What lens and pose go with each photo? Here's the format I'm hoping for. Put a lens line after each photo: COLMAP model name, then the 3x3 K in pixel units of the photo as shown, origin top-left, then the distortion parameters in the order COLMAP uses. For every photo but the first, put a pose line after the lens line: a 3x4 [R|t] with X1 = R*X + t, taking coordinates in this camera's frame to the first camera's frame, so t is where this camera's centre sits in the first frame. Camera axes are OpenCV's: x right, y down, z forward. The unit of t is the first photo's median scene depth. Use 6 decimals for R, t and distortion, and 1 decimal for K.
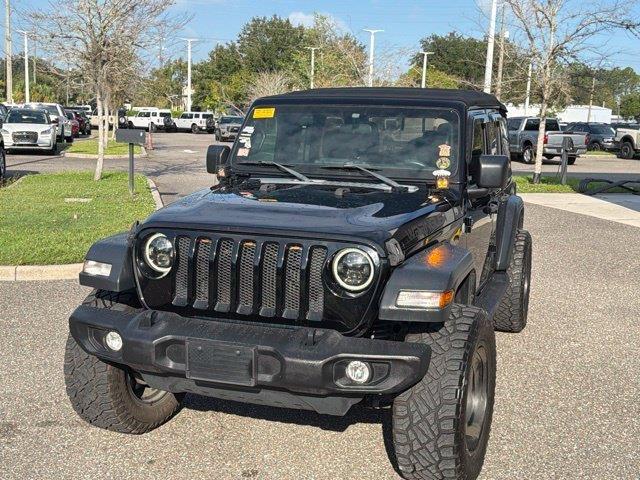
lens RADIAL K [[781.7, 0, 320.0], [0, 781.7, 240.0], [0, 0, 1]] dist [0.115803, -0.030477]
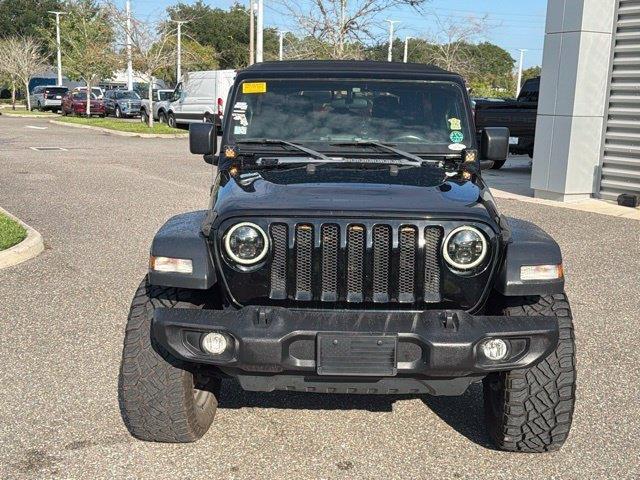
lens RADIAL K [[781.7, 0, 320.0], [0, 781.7, 240.0], [0, 0, 1]] dist [0.115803, -0.030477]
pose [[0.951380, -0.063208, 0.301466, -0.374166], [0.052435, 0.997668, 0.043703, -0.021687], [-0.303525, -0.025771, 0.952475, 0.097039]]
